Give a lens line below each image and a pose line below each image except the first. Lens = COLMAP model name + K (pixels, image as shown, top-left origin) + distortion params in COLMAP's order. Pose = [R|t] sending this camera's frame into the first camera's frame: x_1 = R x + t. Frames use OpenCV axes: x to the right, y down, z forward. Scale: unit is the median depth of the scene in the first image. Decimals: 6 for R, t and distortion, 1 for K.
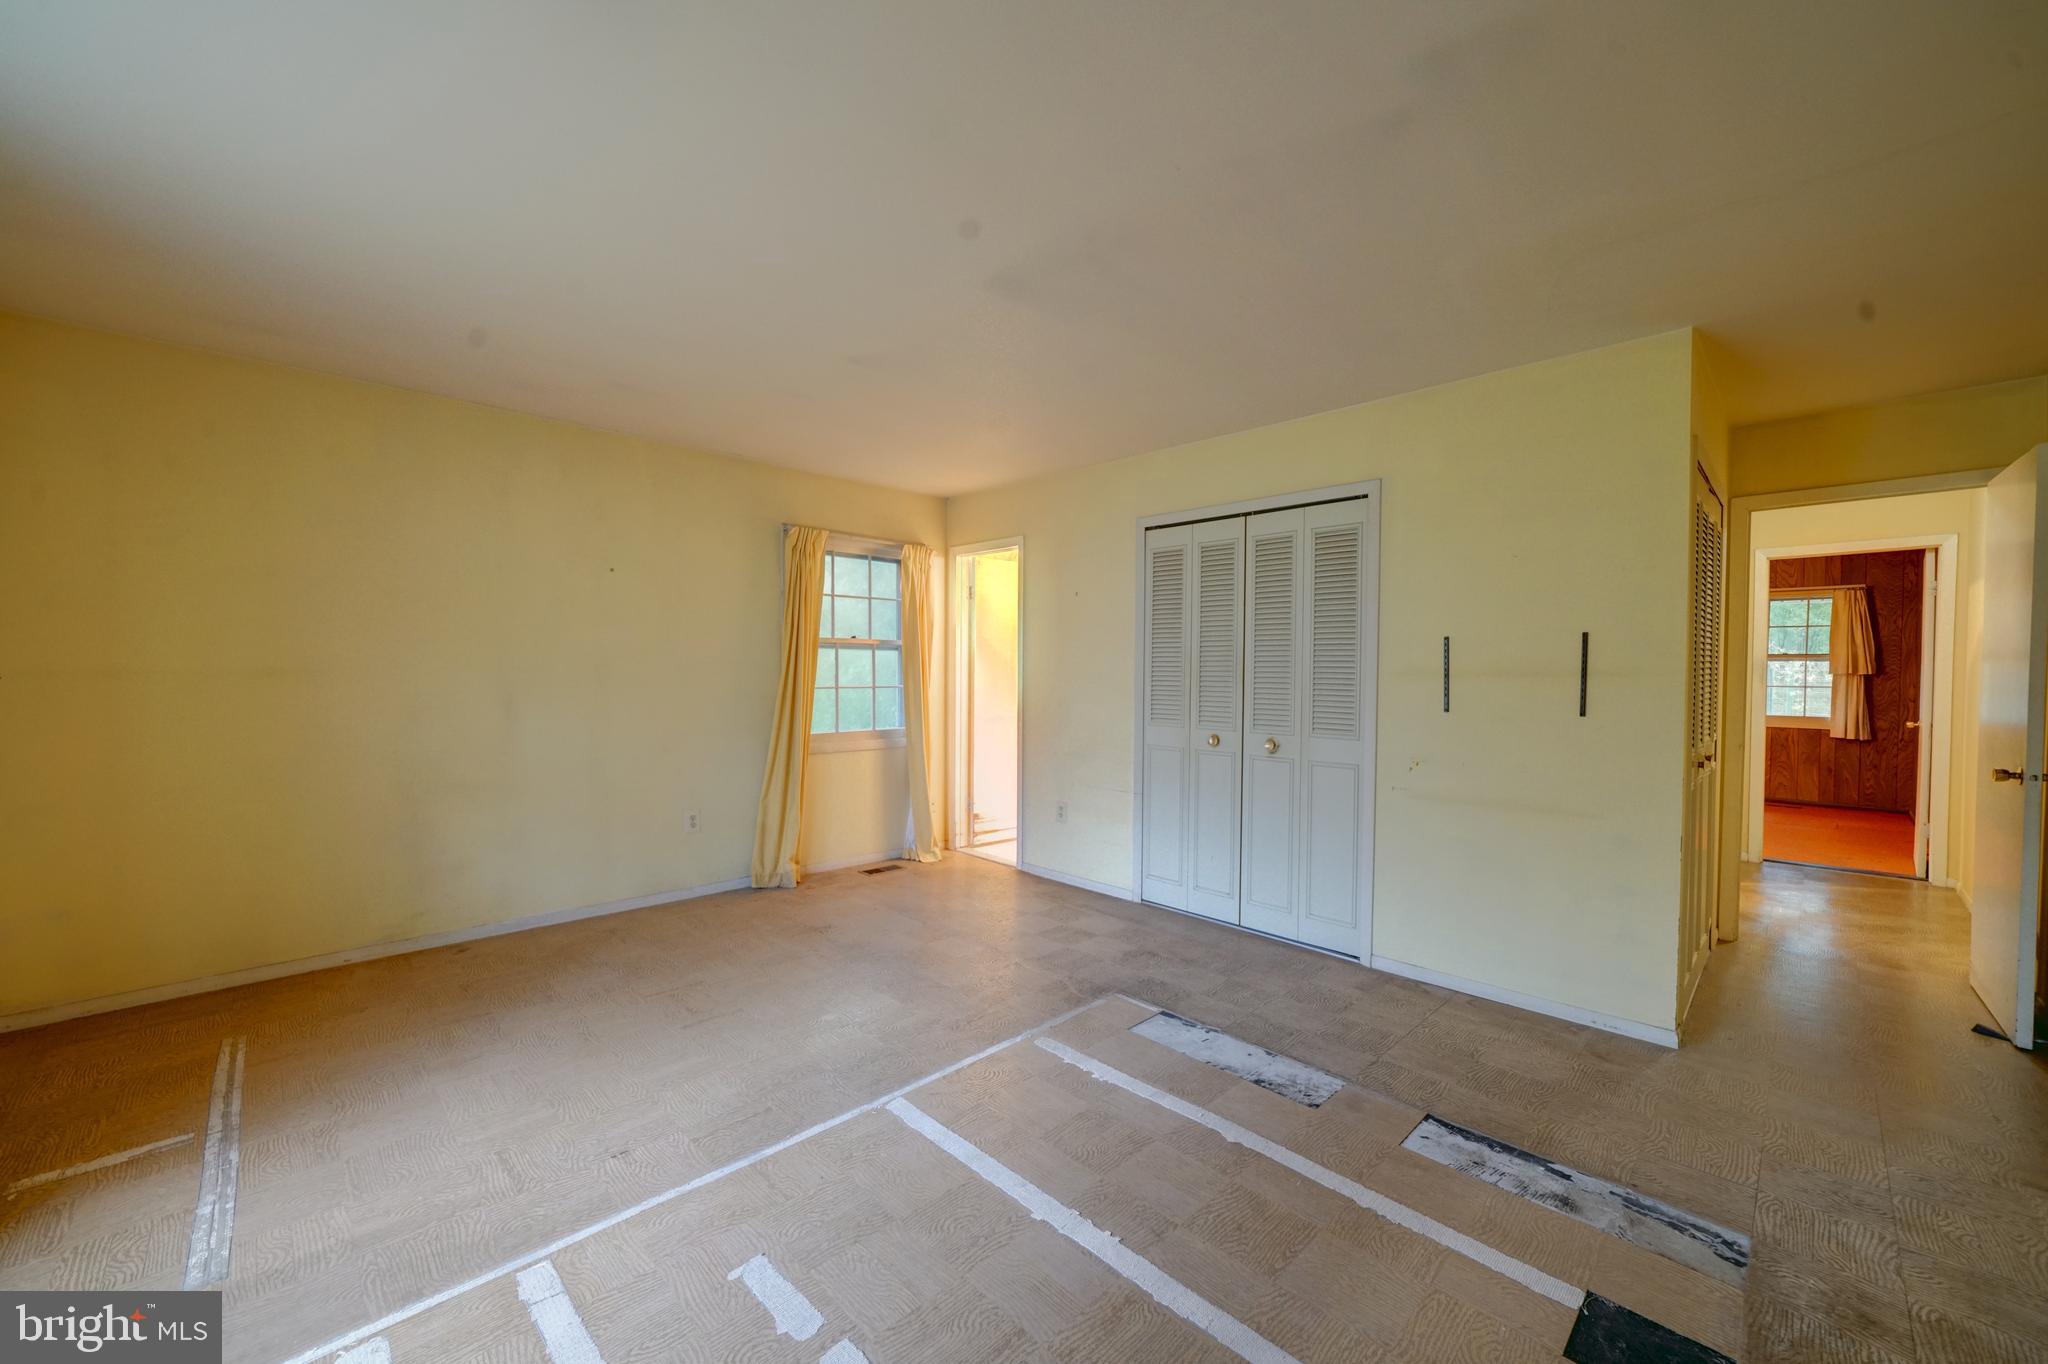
lens RADIAL K [[783.3, 0, 981.0], [0, 783.3, 694.6], [0, 0, 1]] dist [-0.000142, 0.000075]
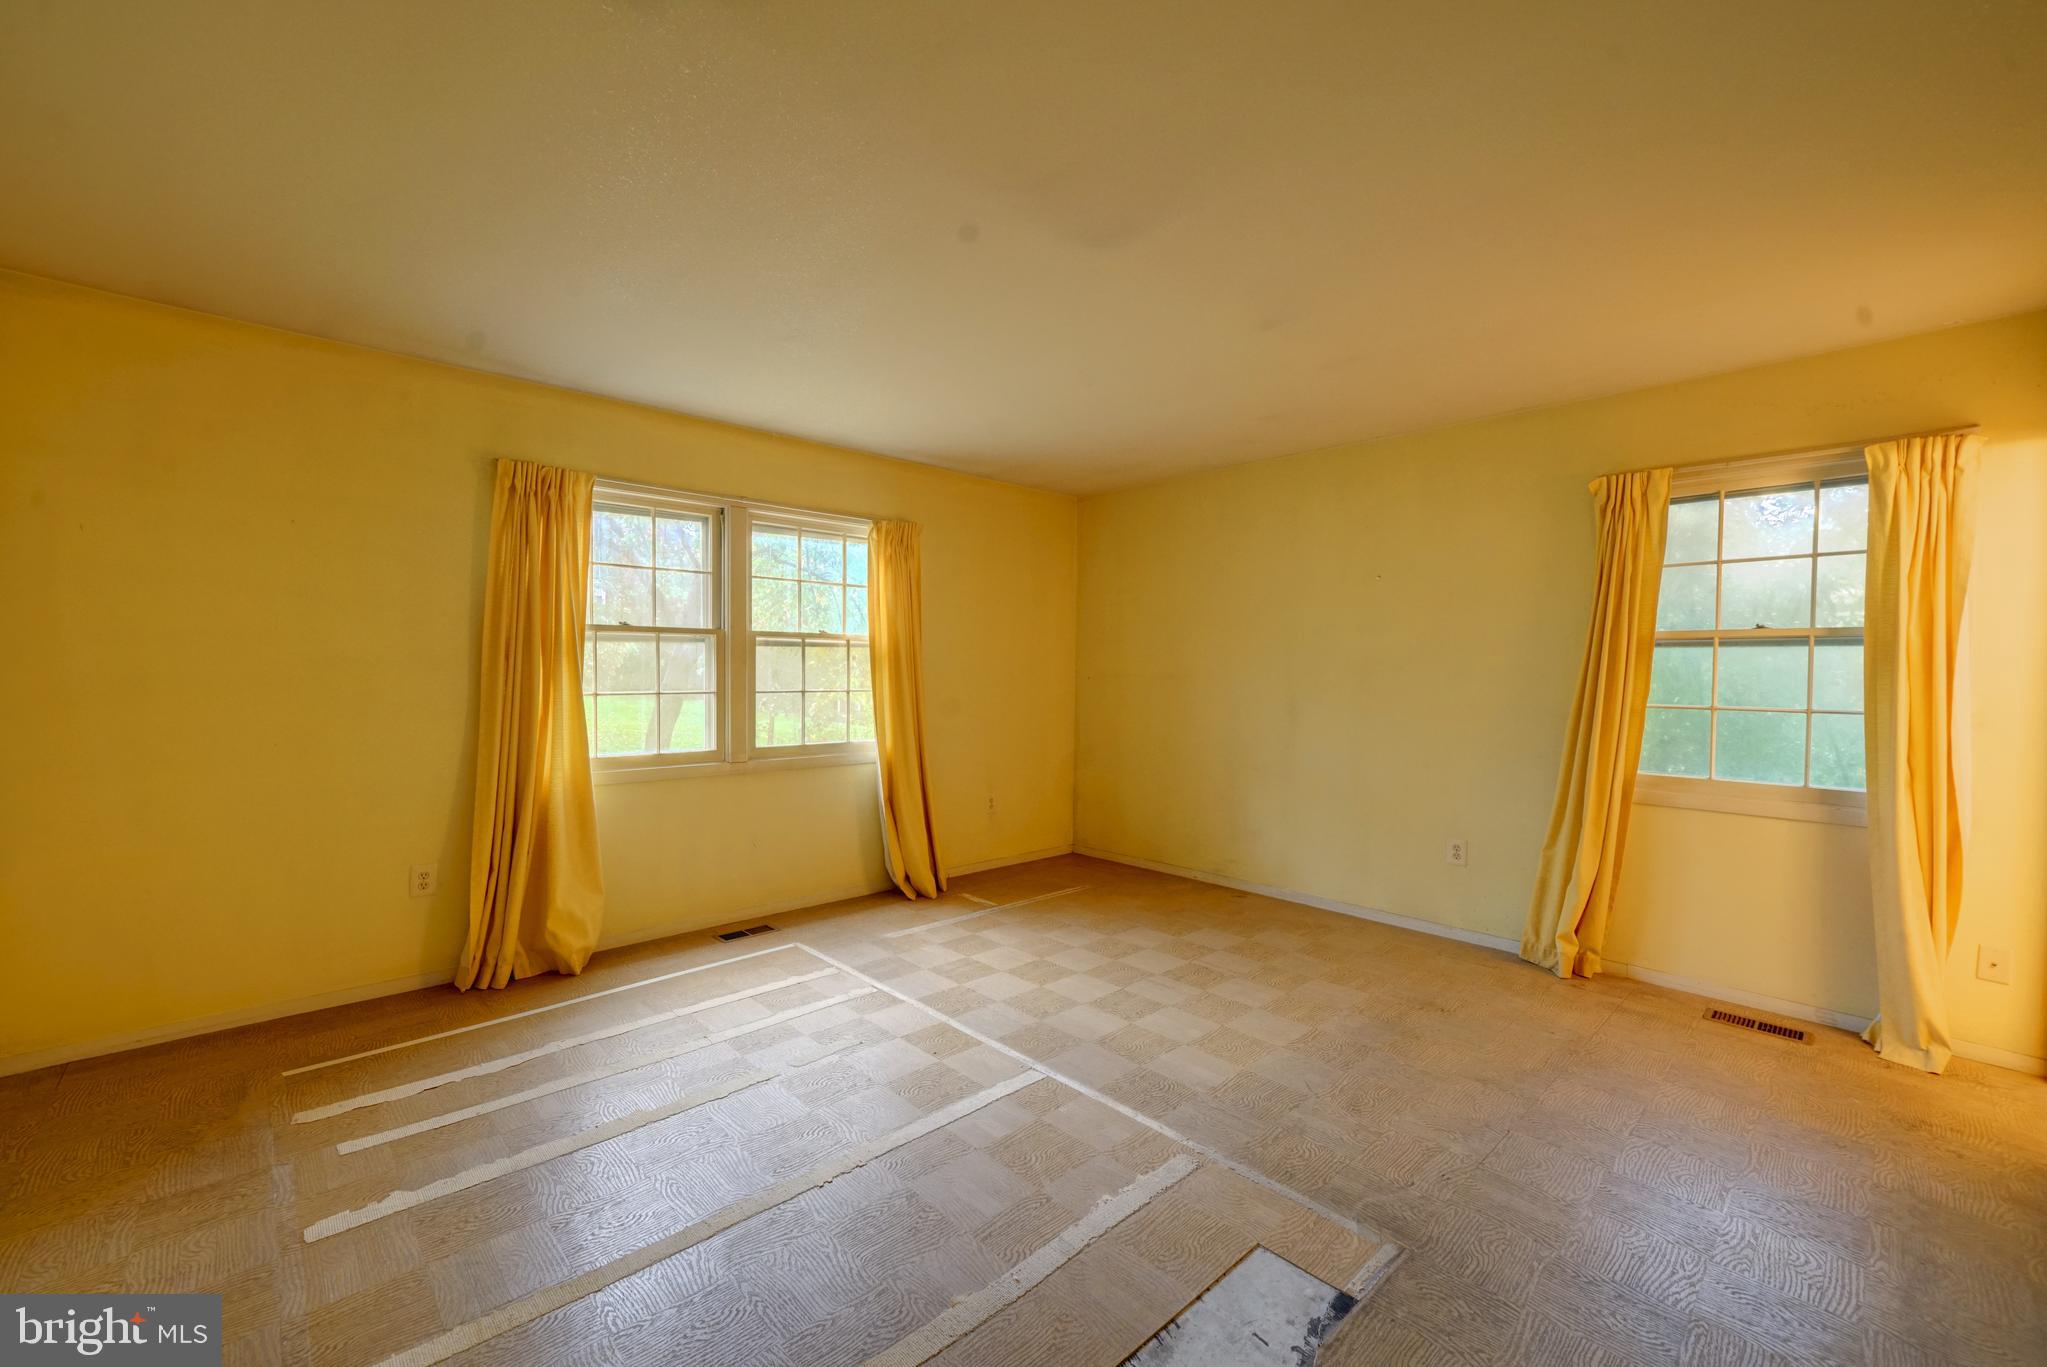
lens RADIAL K [[827.0, 0, 1023.5], [0, 827.0, 683.5], [0, 0, 1]] dist [-0.000724, -0.000011]
pose [[0.008552, 0.011787, -0.999894, 0.613627], [-0.041830, 0.999059, 0.011419, -0.016823], [0.999088, 0.041728, 0.009037, 0.569901]]
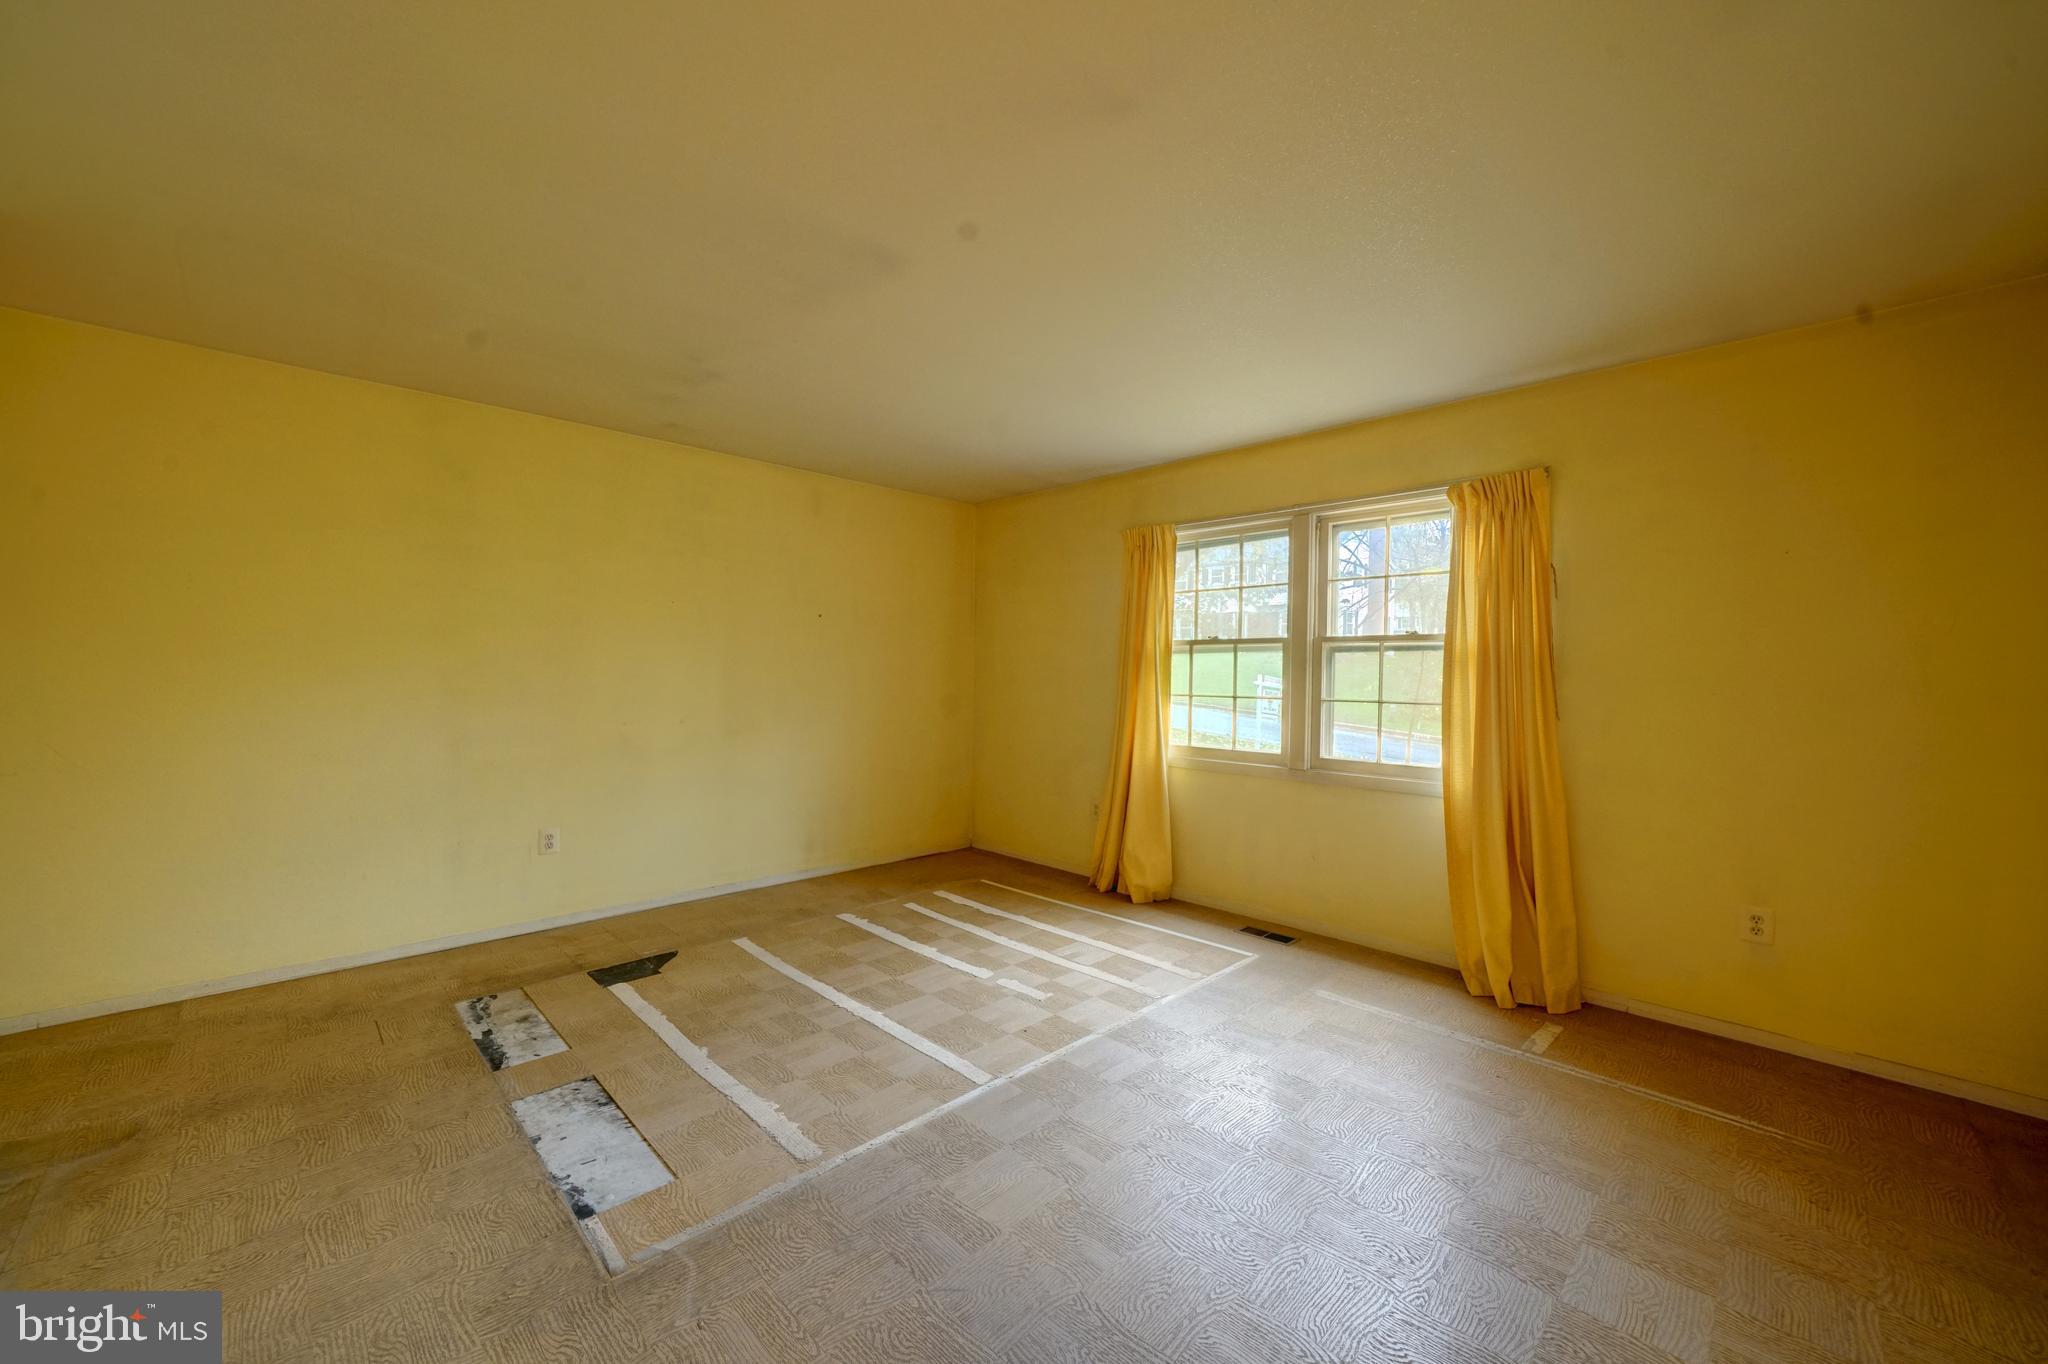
lens RADIAL K [[776.2, 0, 988.3], [0, 776.2, 676.4], [0, 0, 1]] dist [-0.008876, 0.000173]
pose [[-0.999694, -0.016706, -0.018231, -0.051798], [-0.017408, 0.999085, 0.039059, -0.039997], [0.017562, 0.039364, -0.999071, 1.218682]]
